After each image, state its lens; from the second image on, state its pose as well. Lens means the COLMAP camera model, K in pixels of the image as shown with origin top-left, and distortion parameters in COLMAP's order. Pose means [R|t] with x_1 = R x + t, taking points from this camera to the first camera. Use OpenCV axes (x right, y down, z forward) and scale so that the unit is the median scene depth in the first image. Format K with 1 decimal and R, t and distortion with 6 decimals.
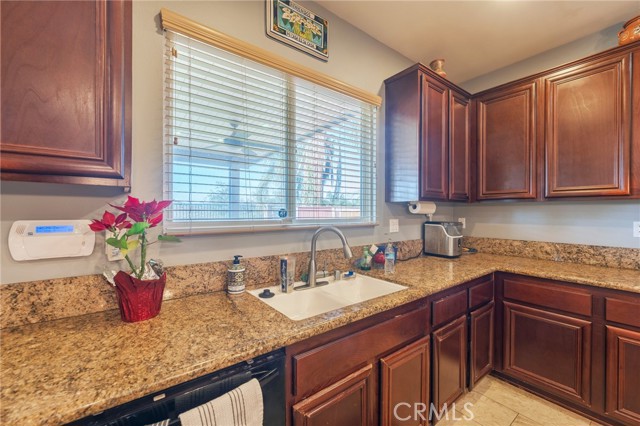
lens RADIAL K [[256.1, 0, 320.0], [0, 256.1, 213.0], [0, 0, 1]] dist [-0.000906, 0.000084]
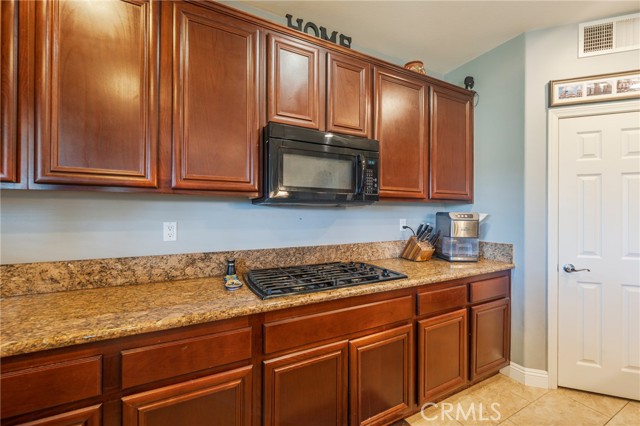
lens RADIAL K [[256.1, 0, 320.0], [0, 256.1, 213.0], [0, 0, 1]] dist [-0.000906, 0.000084]
pose [[0.172131, -0.002303, 0.985071, 0.479348], [-0.001550, 0.999995, 0.002609, 0.000763], [-0.985073, -0.001976, 0.172127, 0.347024]]
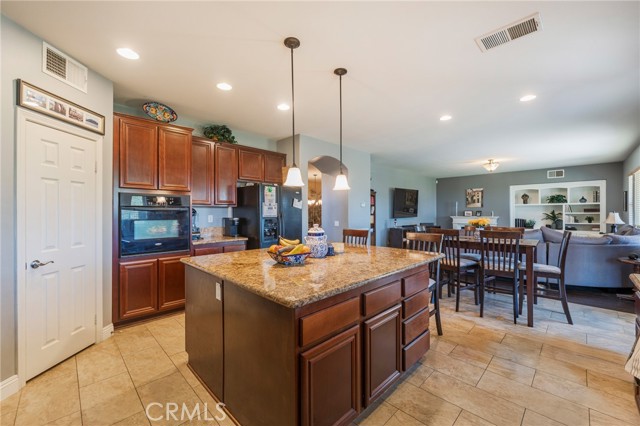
lens RADIAL K [[256.1, 0, 320.0], [0, 256.1, 213.0], [0, 0, 1]] dist [-0.000906, 0.000084]
pose [[-0.990151, -0.003638, -0.139957, 0.657106], [-0.004205, 0.999984, 0.003749, -0.006582], [0.139941, 0.004301, -0.990151, 0.949178]]
